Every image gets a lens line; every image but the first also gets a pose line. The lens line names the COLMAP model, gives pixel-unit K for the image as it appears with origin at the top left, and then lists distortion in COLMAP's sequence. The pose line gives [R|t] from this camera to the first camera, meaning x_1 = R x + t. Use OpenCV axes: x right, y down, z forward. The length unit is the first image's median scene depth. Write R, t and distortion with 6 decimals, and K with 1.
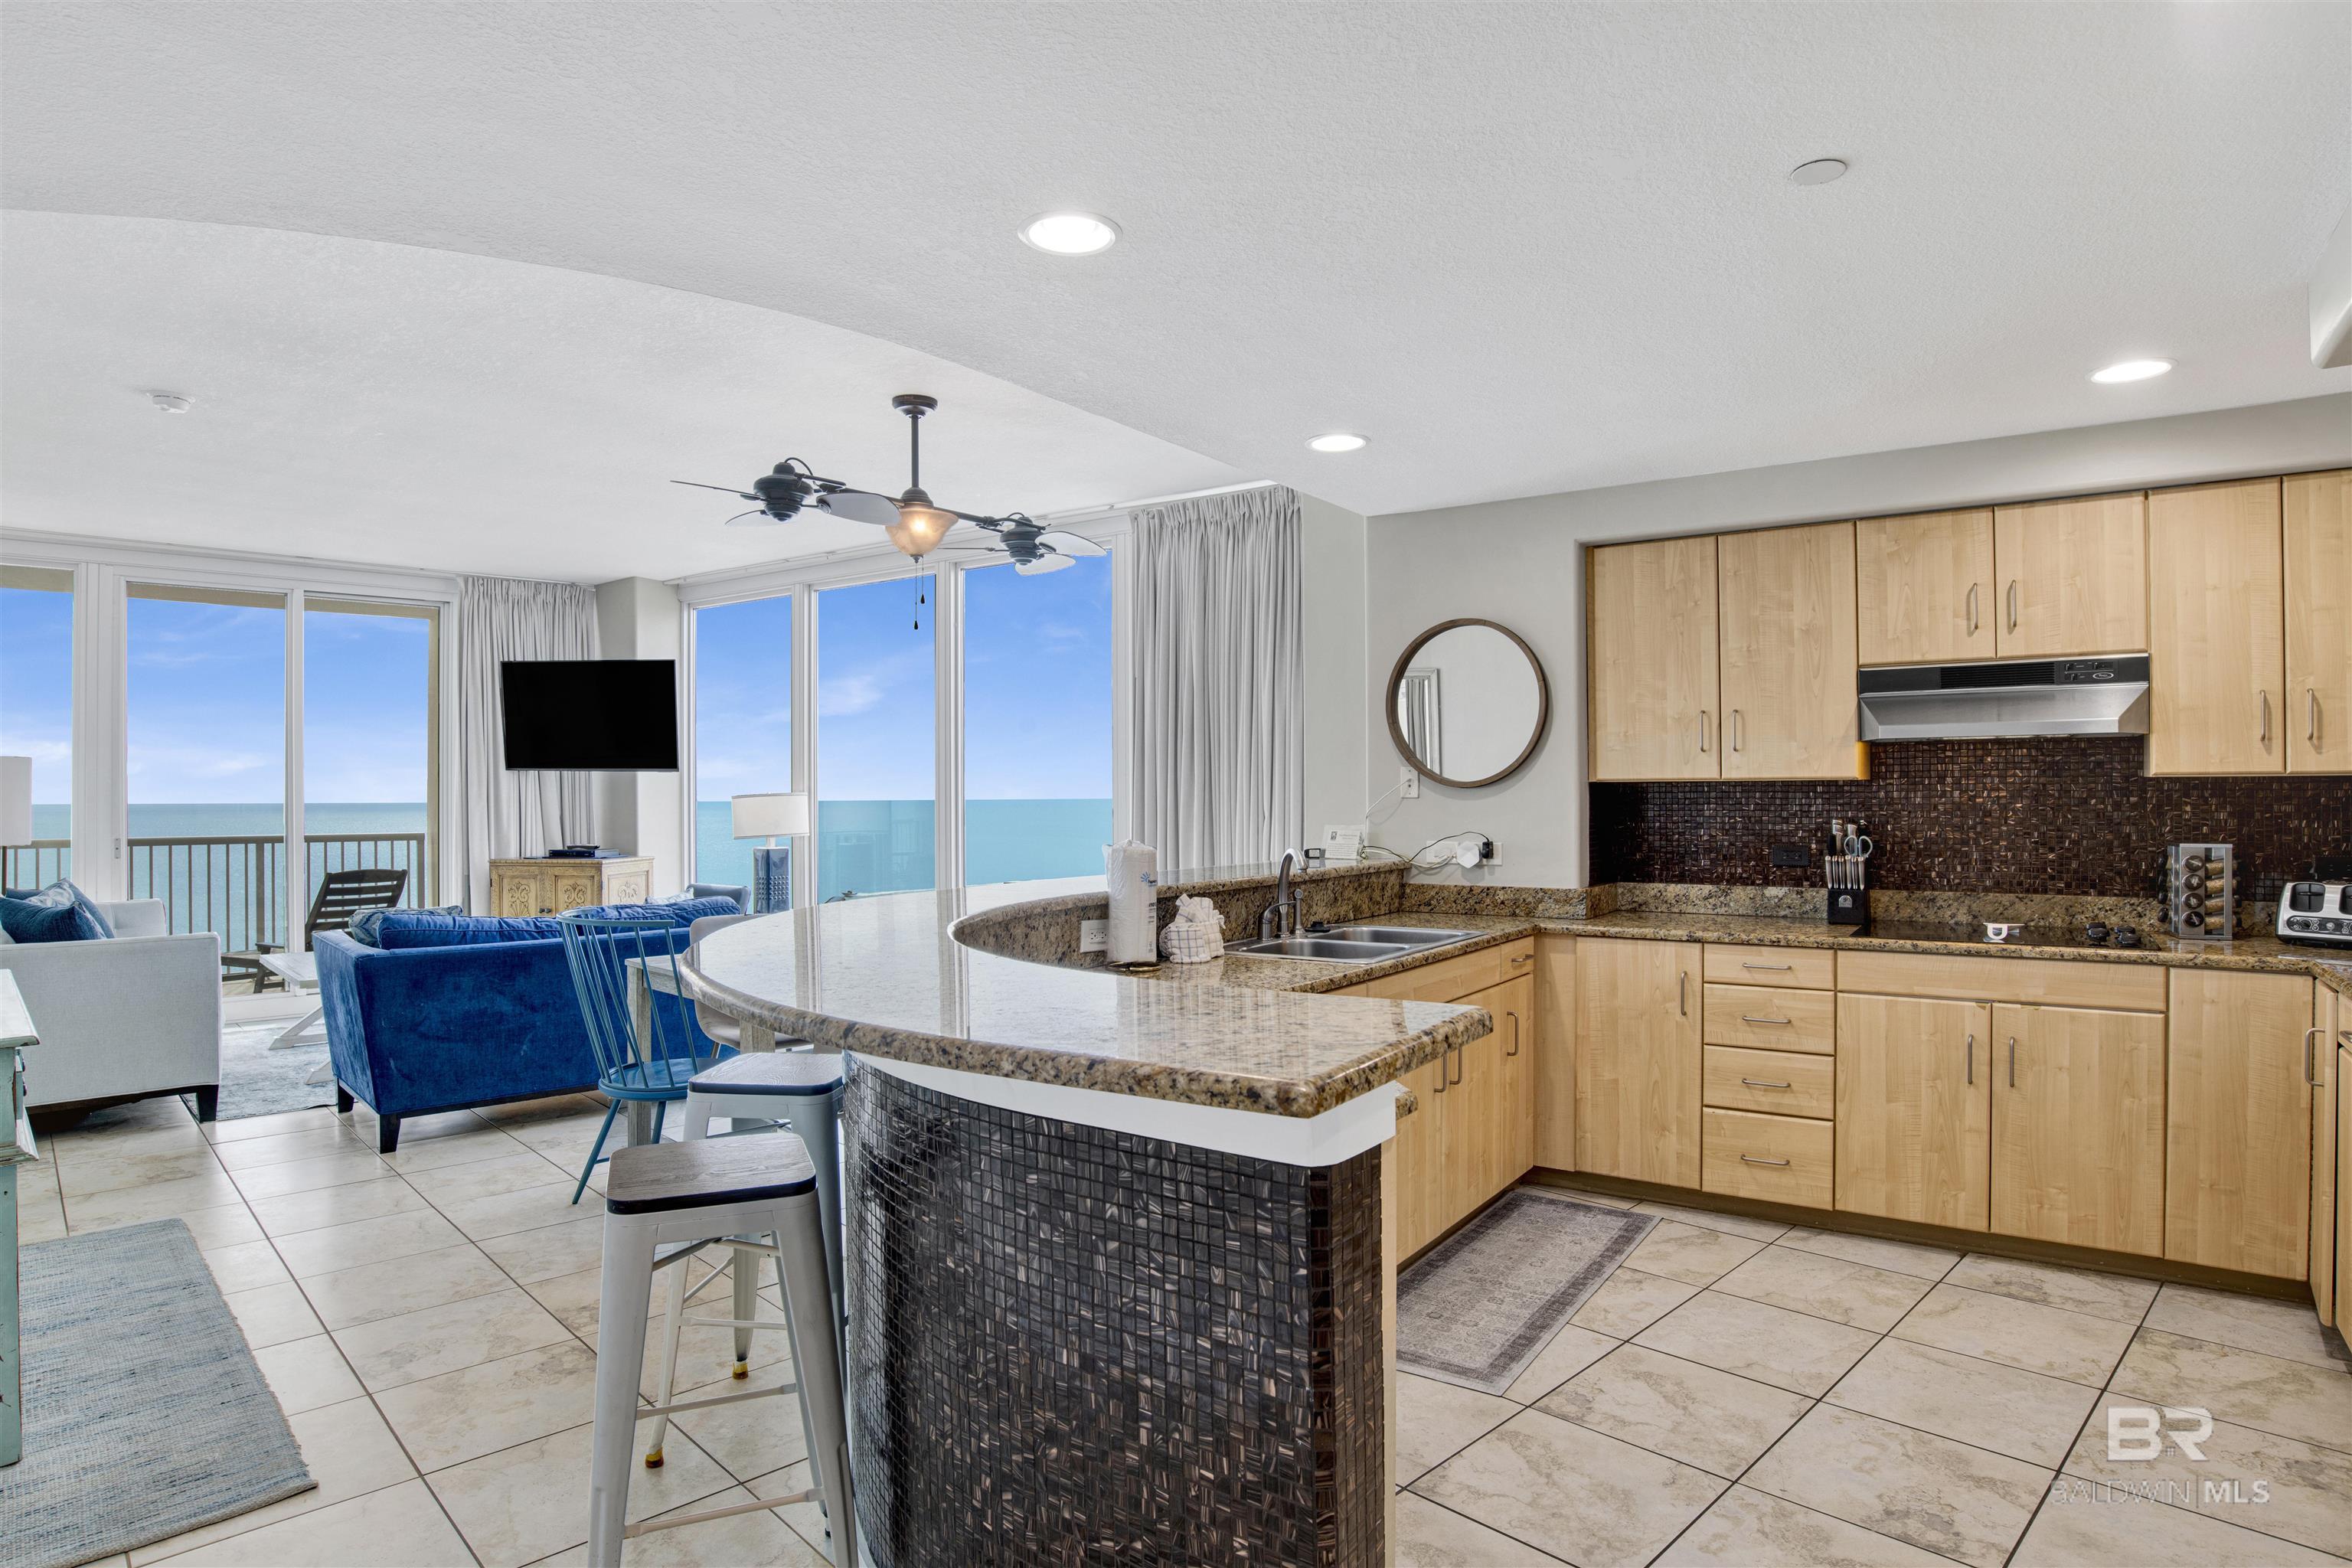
lens RADIAL K [[1271.0, 0, 1186.2], [0, 1271.0, 791.5], [0, 0, 1]] dist [-0.079681, 0.027984]
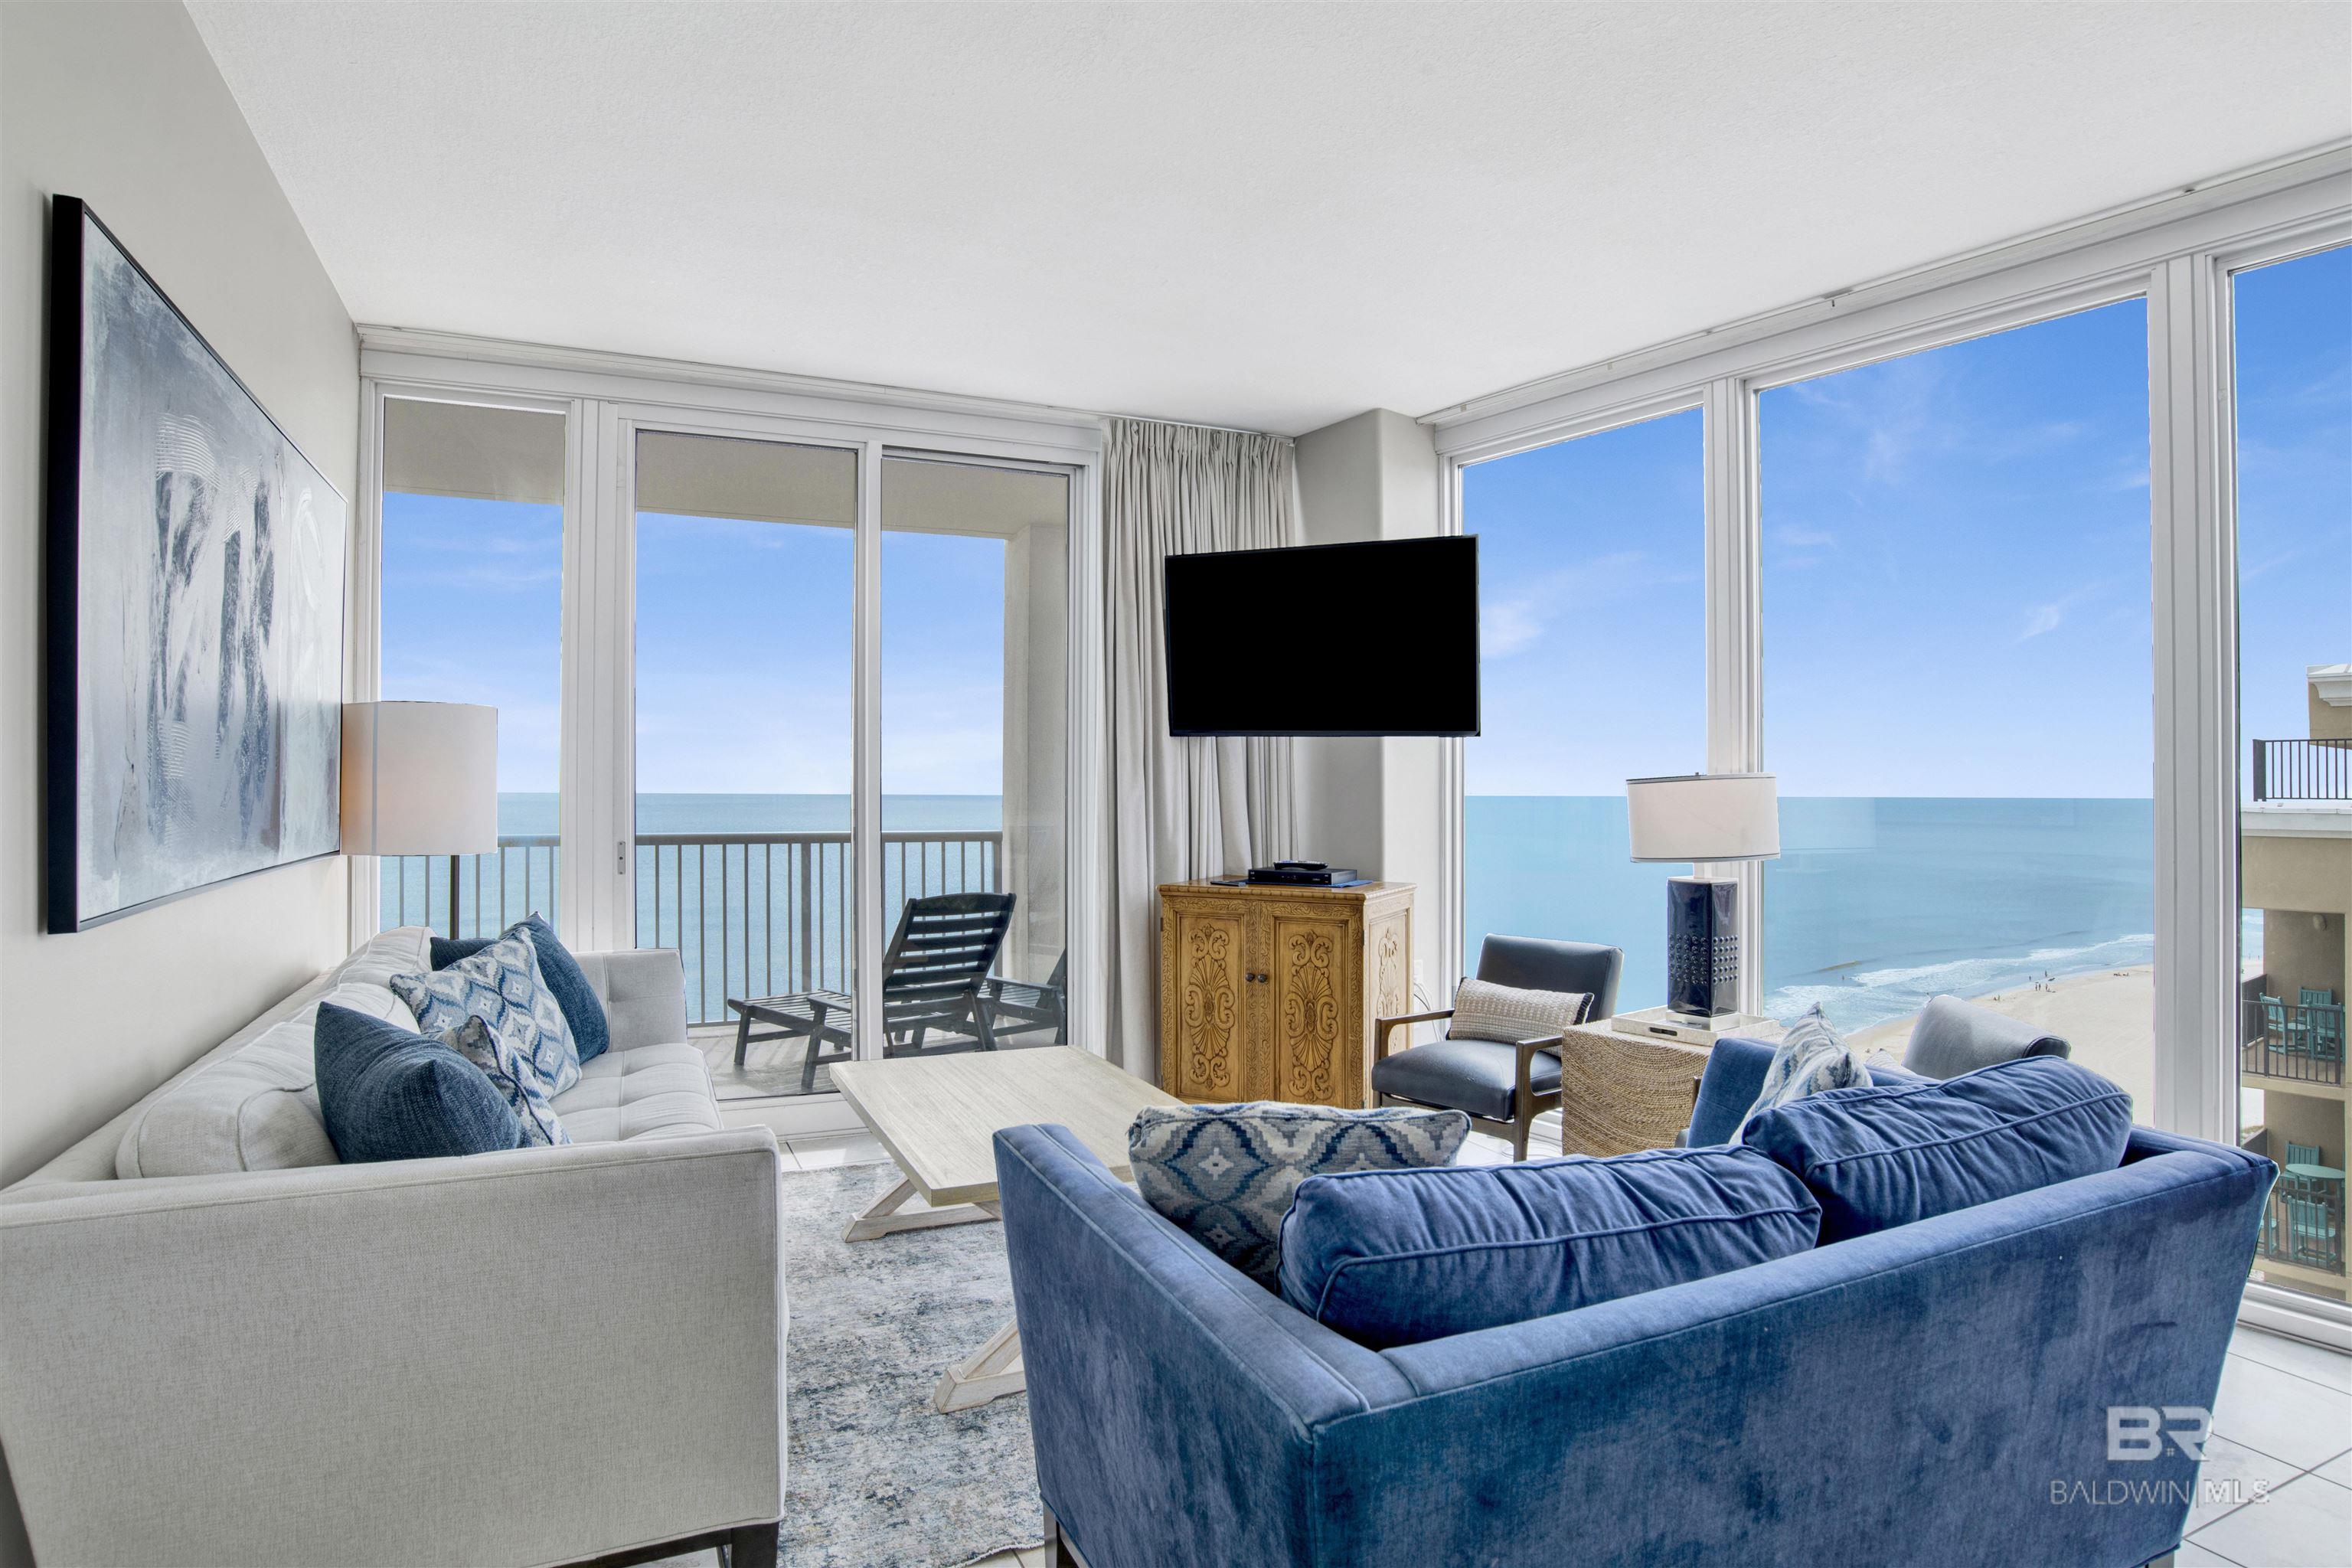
lens RADIAL K [[1268.0, 0, 1176.0], [0, 1268.0, 784.0], [0, 0, 1]] dist [-0.084853, 0.036105]
pose [[0.941720, 0.004162, -0.336372, -0.347167], [-0.004109, 0.999991, 0.000871, 0.005958], [0.336373, 0.000562, 0.941729, 0.429347]]
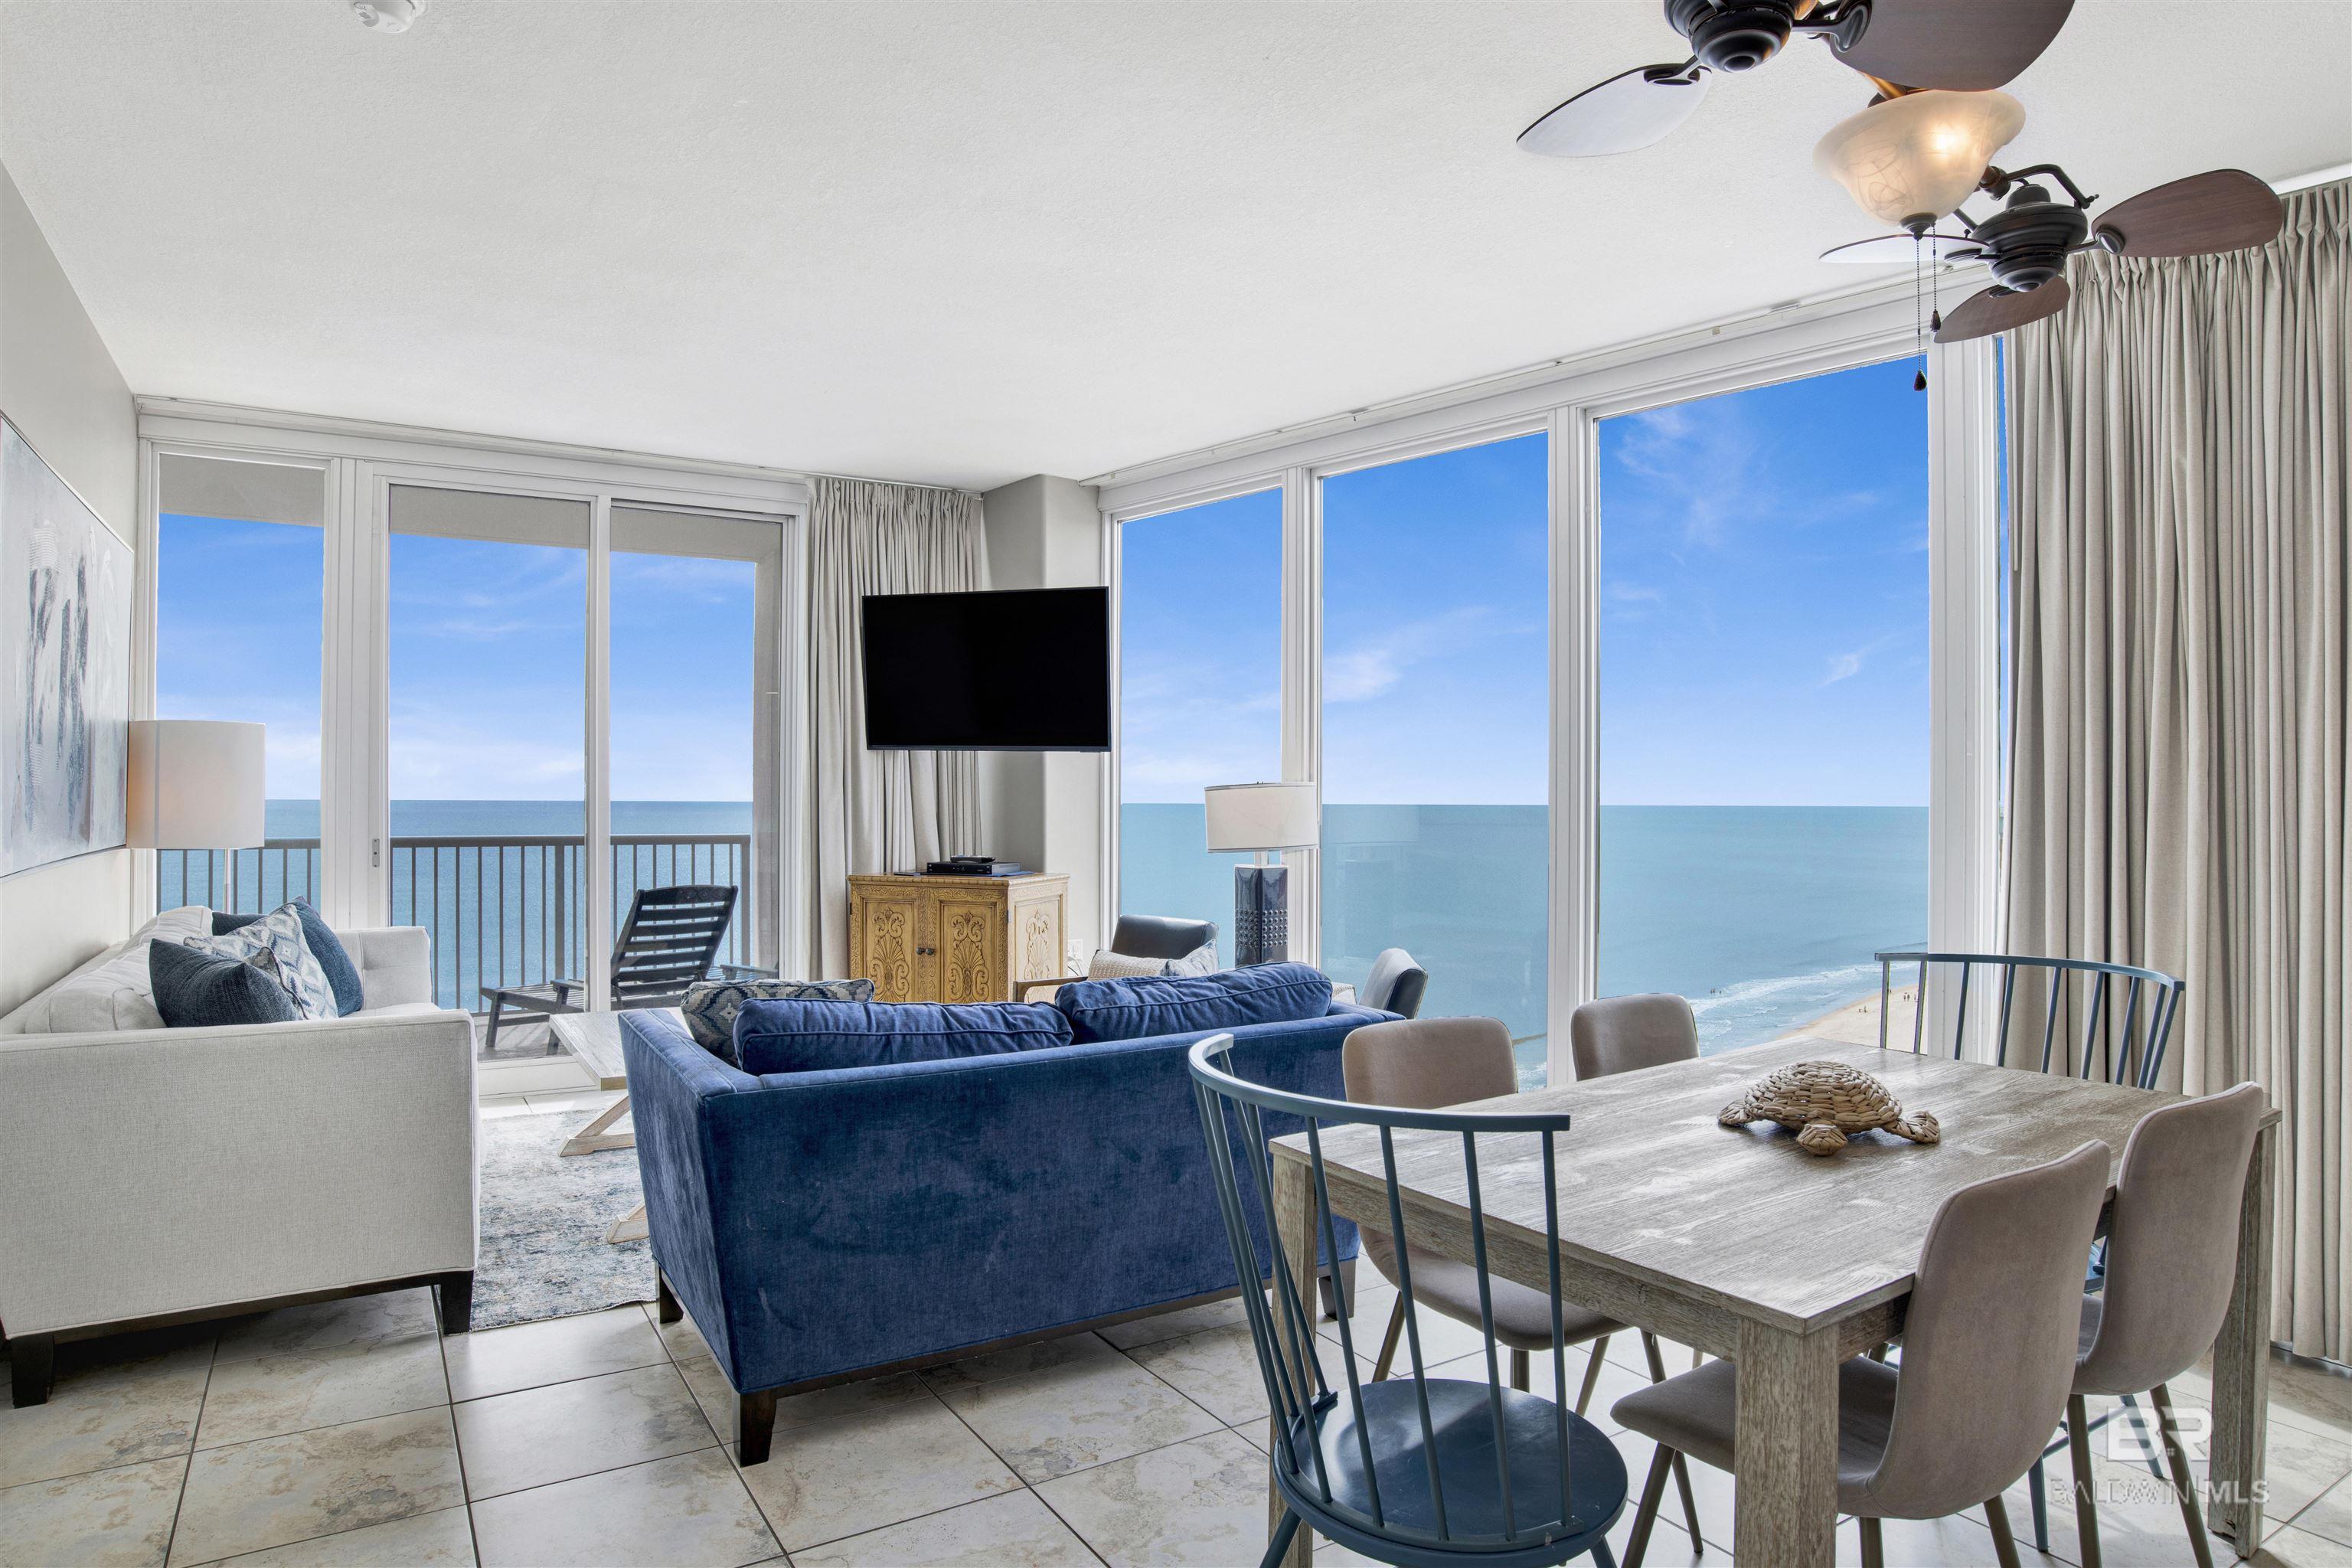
lens RADIAL K [[1371.2, 0, 1180.3], [0, 1371.2, 791.2], [0, 0, 1]] dist [-0.074294, 0.025617]
pose [[0.974707, 0.005774, -0.223412, -0.203364], [-0.005909, 0.999983, 0.000065, 0.005686], [0.223408, 0.001257, 0.974724, 0.284551]]
